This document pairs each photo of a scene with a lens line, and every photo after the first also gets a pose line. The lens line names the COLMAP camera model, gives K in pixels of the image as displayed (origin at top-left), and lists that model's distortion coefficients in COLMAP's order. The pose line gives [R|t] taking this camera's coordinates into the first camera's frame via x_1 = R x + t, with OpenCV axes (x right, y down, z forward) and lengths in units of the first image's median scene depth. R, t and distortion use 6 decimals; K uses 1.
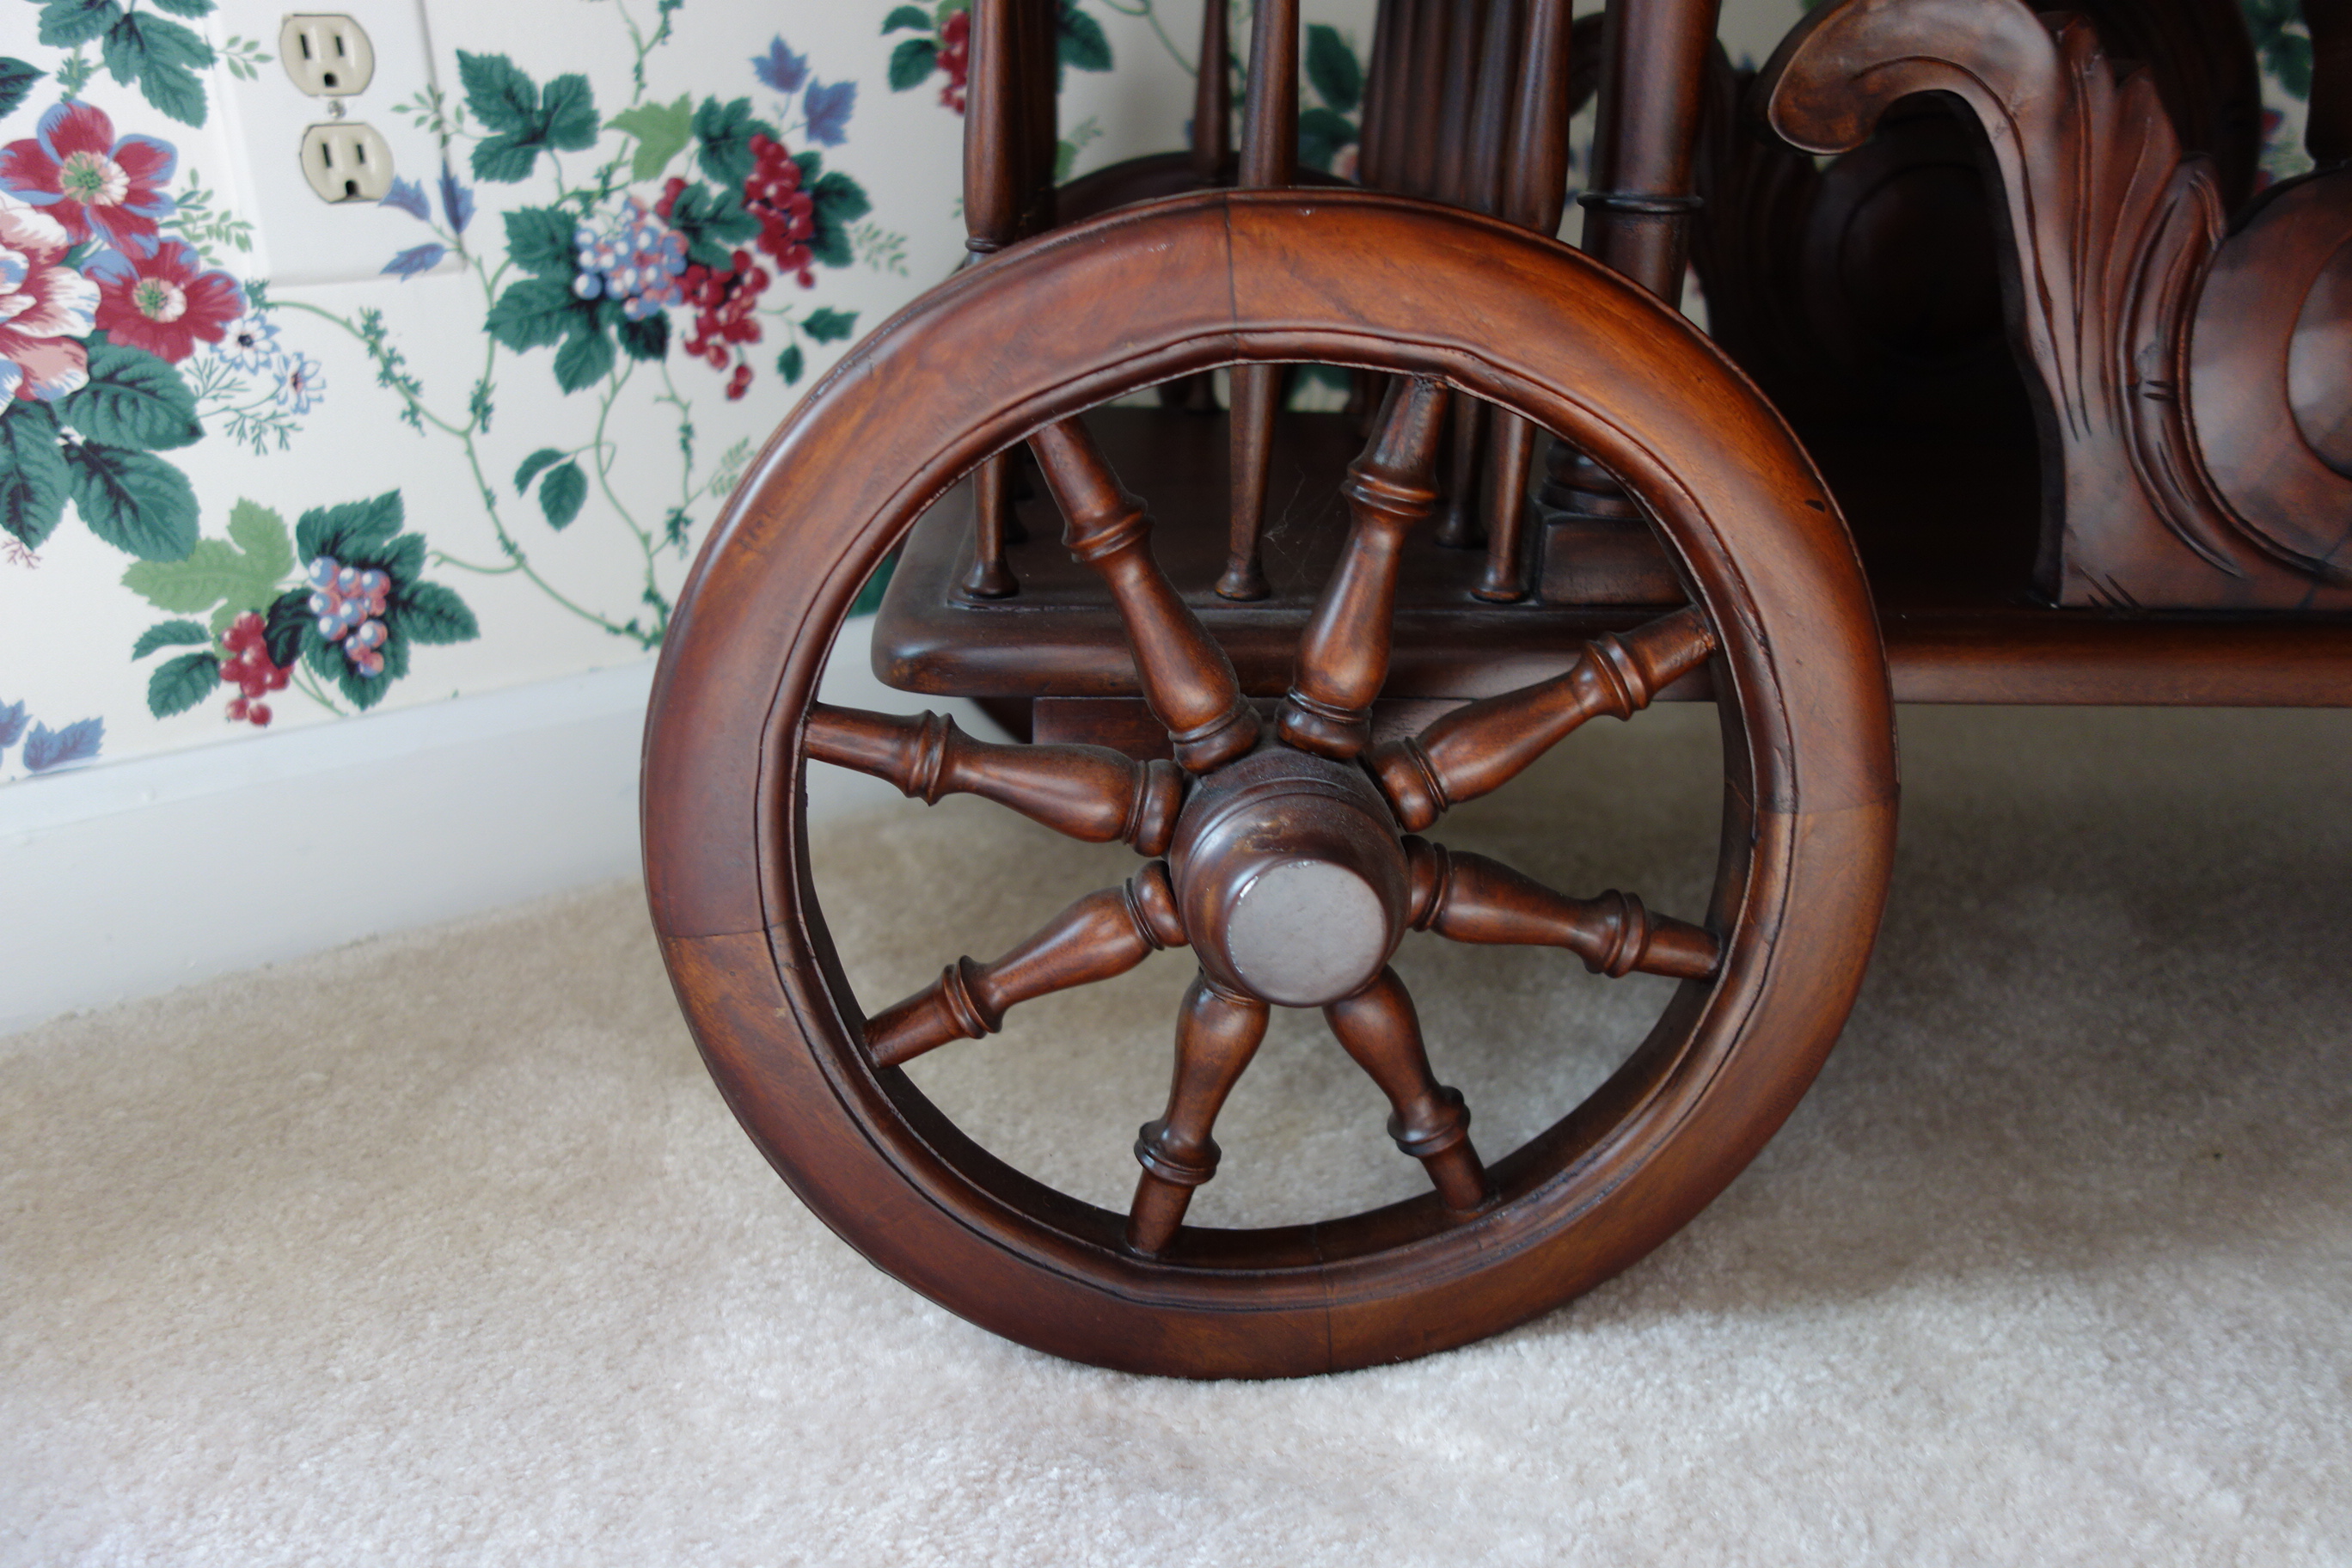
lens RADIAL K [[1845.7, 0, 1176.3], [0, 1845.7, 775.7], [0, 0, 1]] dist [0.011690, -0.006798]
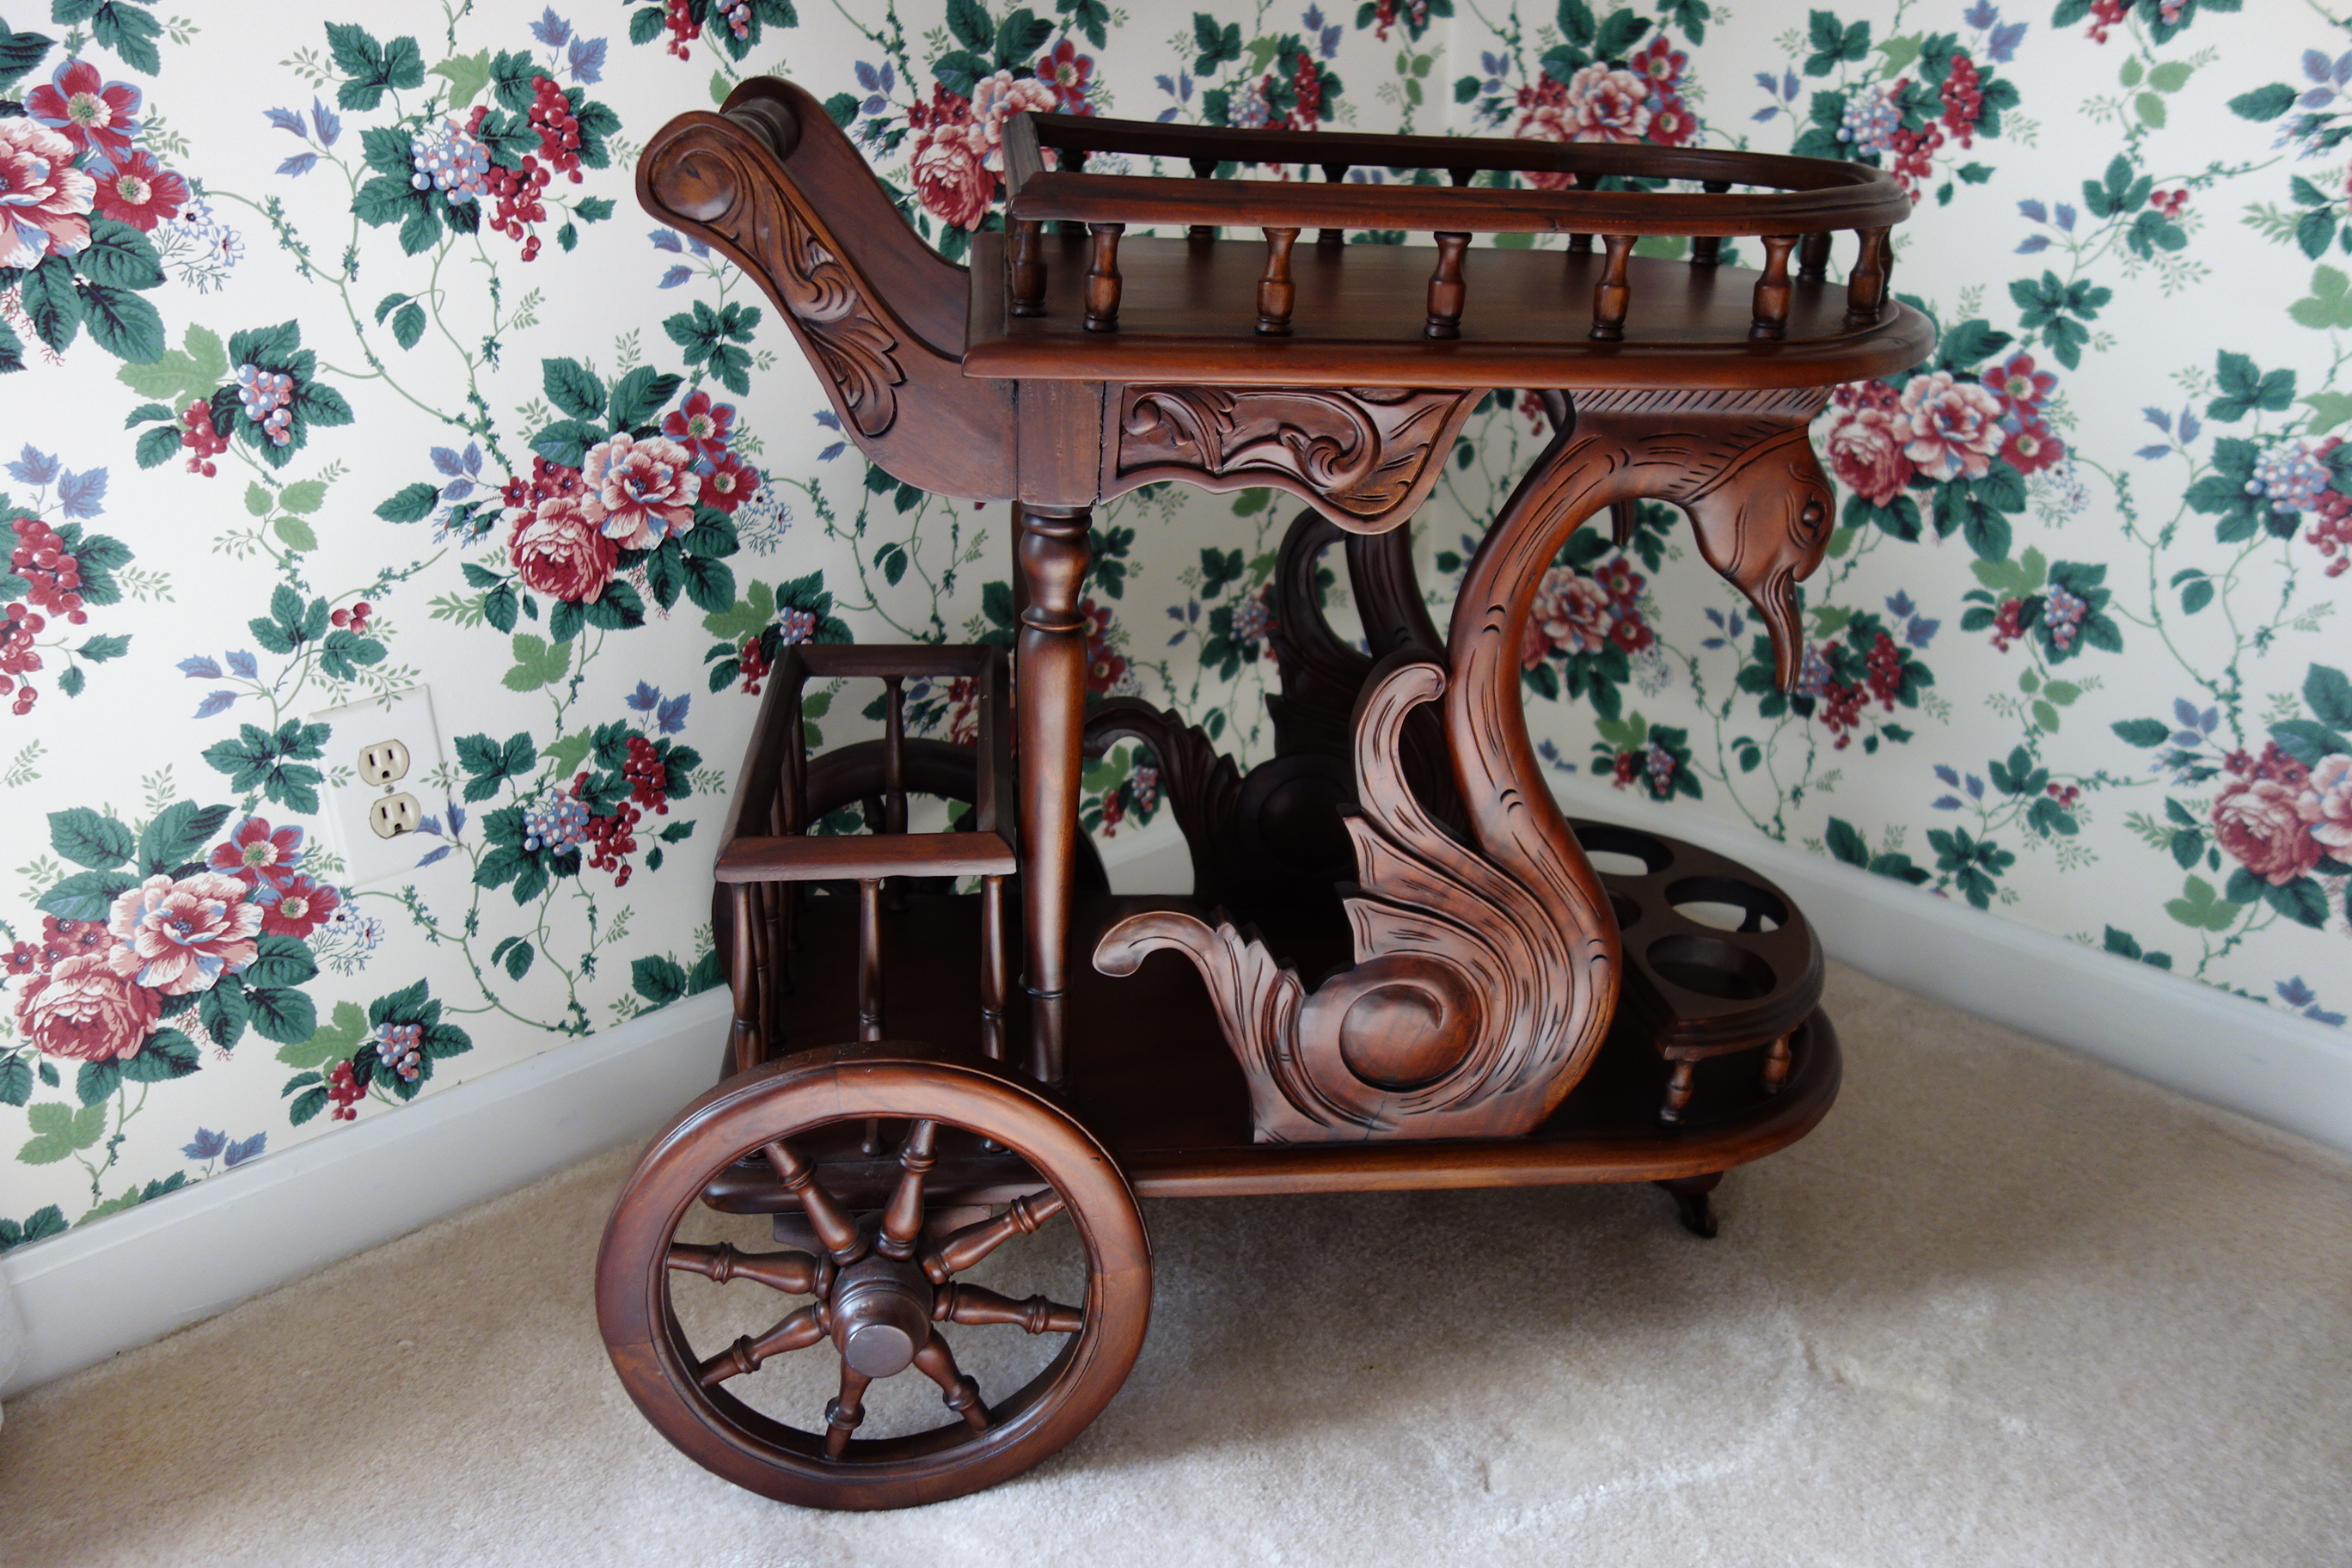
lens RADIAL K [[1841.4, 0, 1182.4], [0, 1841.4, 784.1], [0, 0, 1]] dist [0.004152, 0.001590]
pose [[0.997514, -0.015917, 0.068650, 0.169861], [0.011758, 0.998095, 0.060567, -0.434914], [-0.069483, -0.059610, 0.995801, -0.756209]]
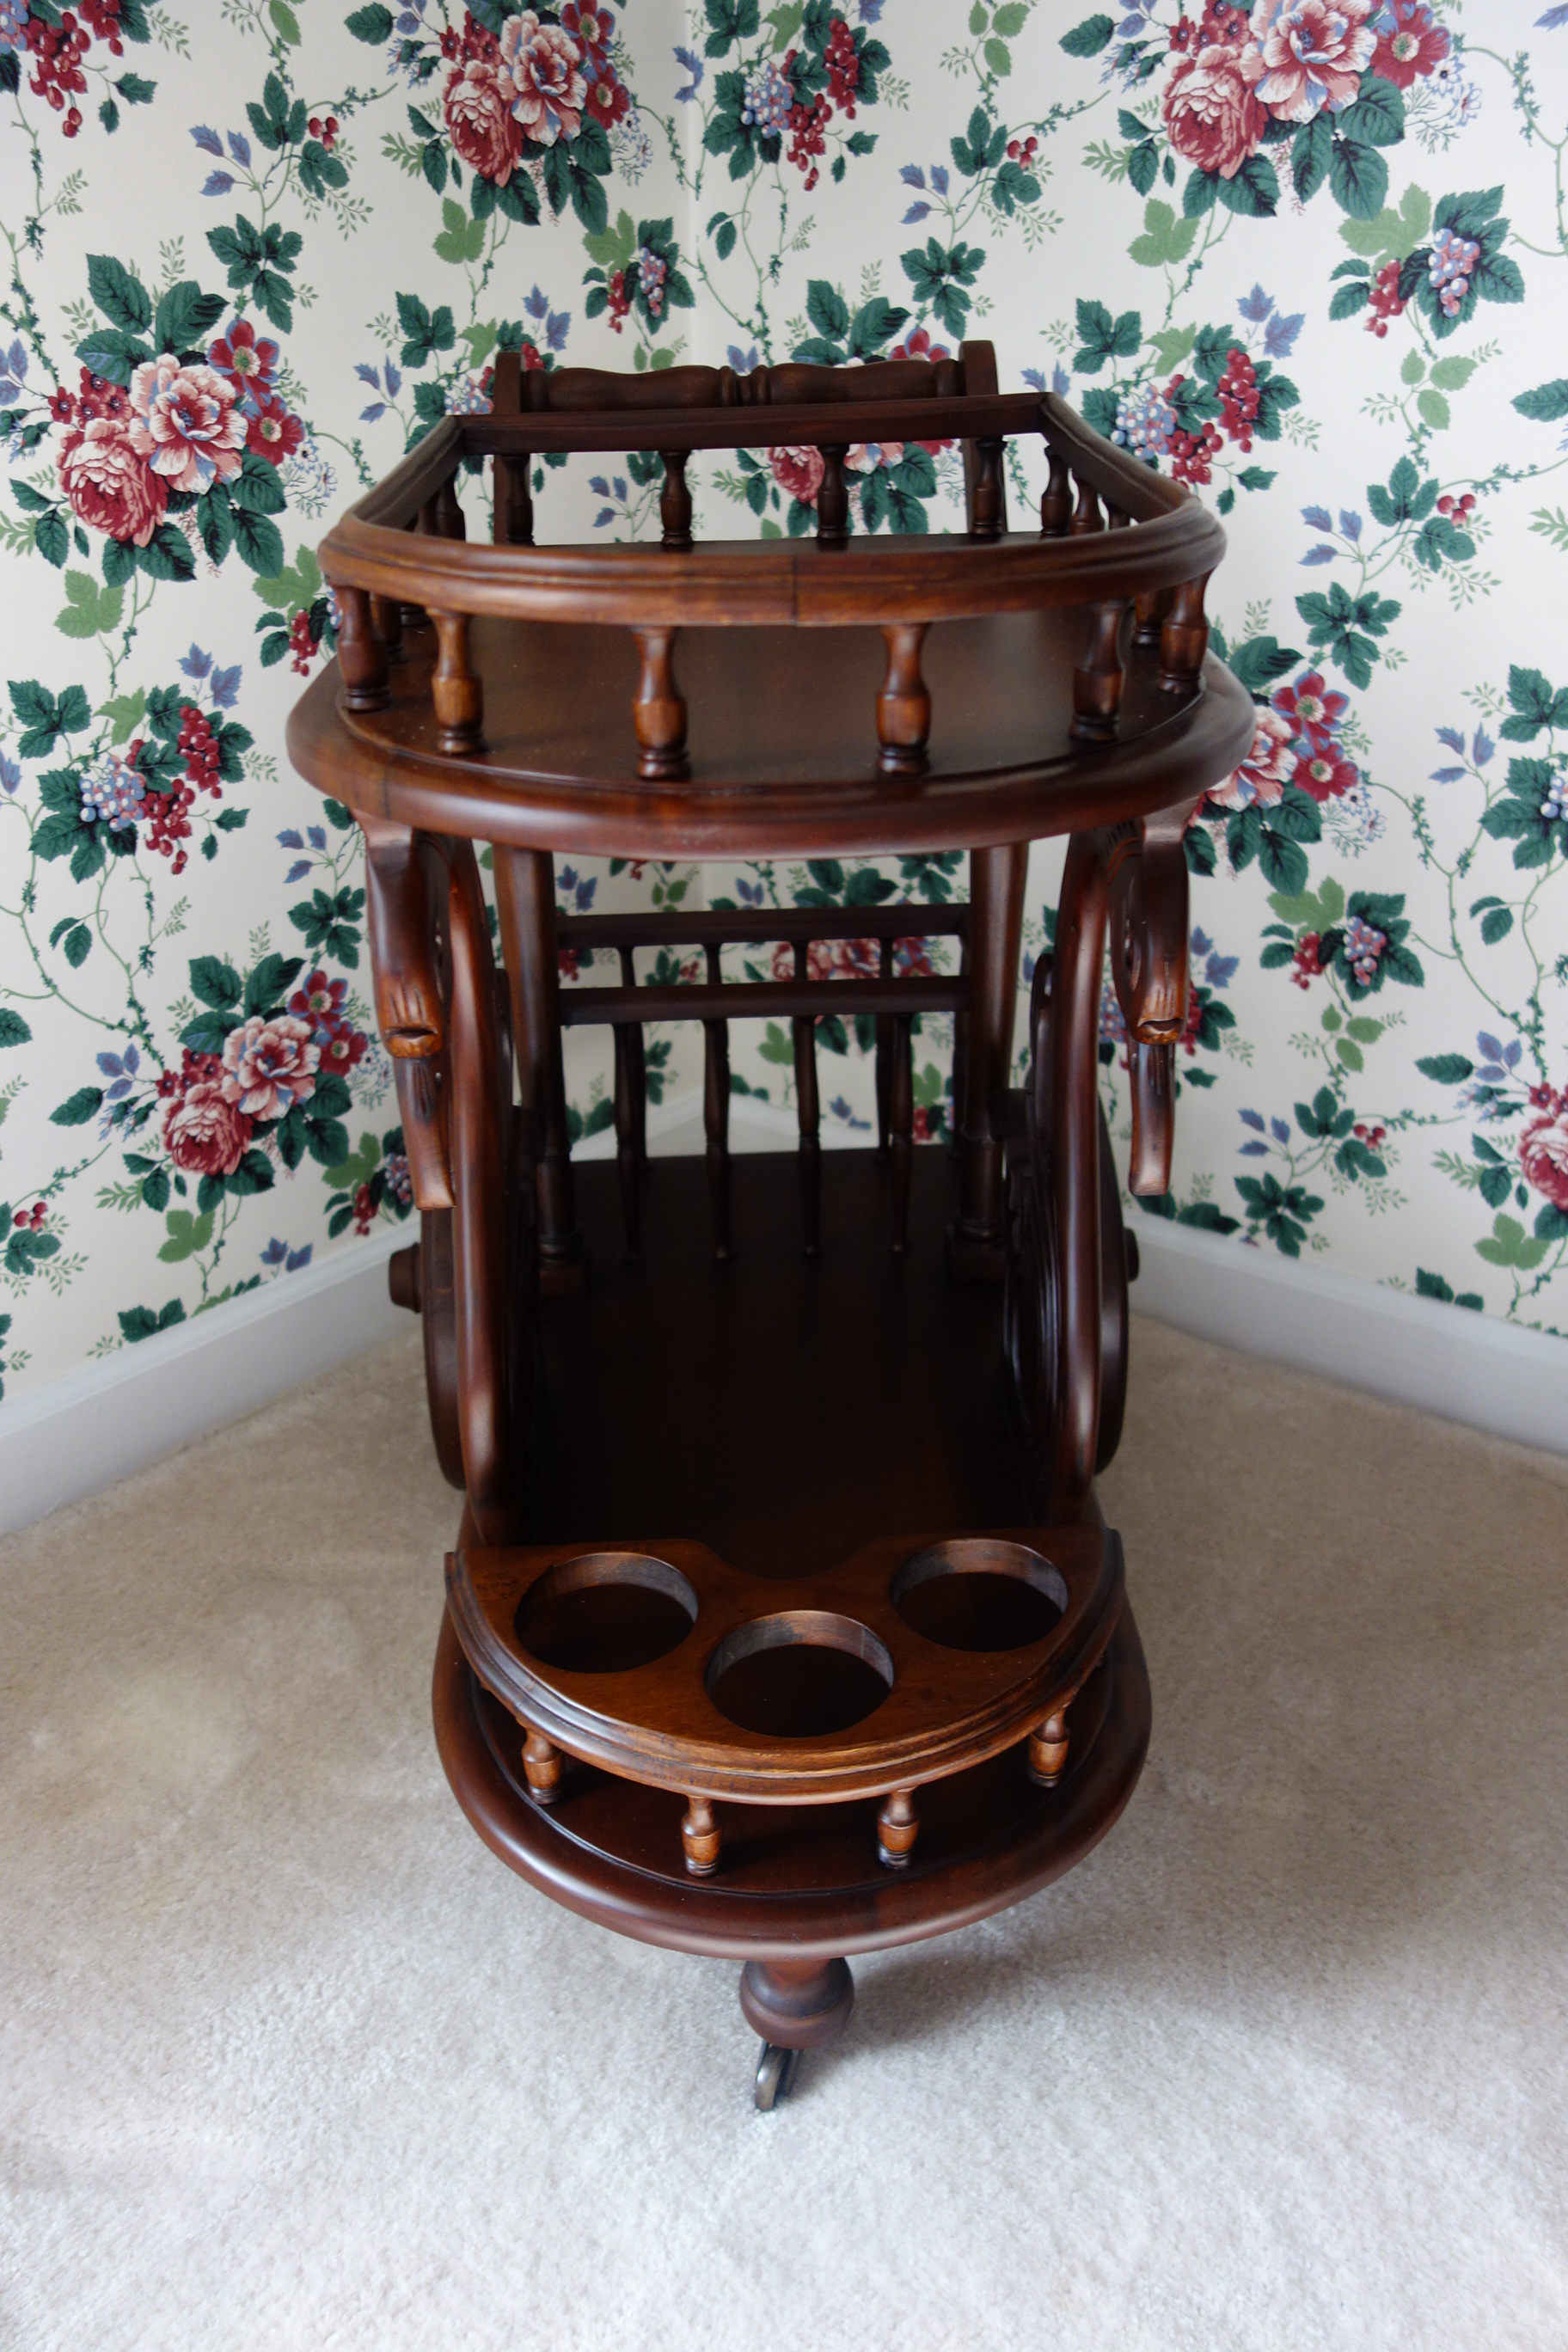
lens RADIAL K [[1845.7, 0, 777.7], [0, 1845.7, 1170.3], [0, 0, 1]] dist [0.011690, -0.006798]
pose [[0.971139, -0.076750, 0.225831, 0.225584], [0.056234, 0.993799, 0.095923, -0.473805], [-0.231792, -0.080456, 0.969432, -0.555330]]
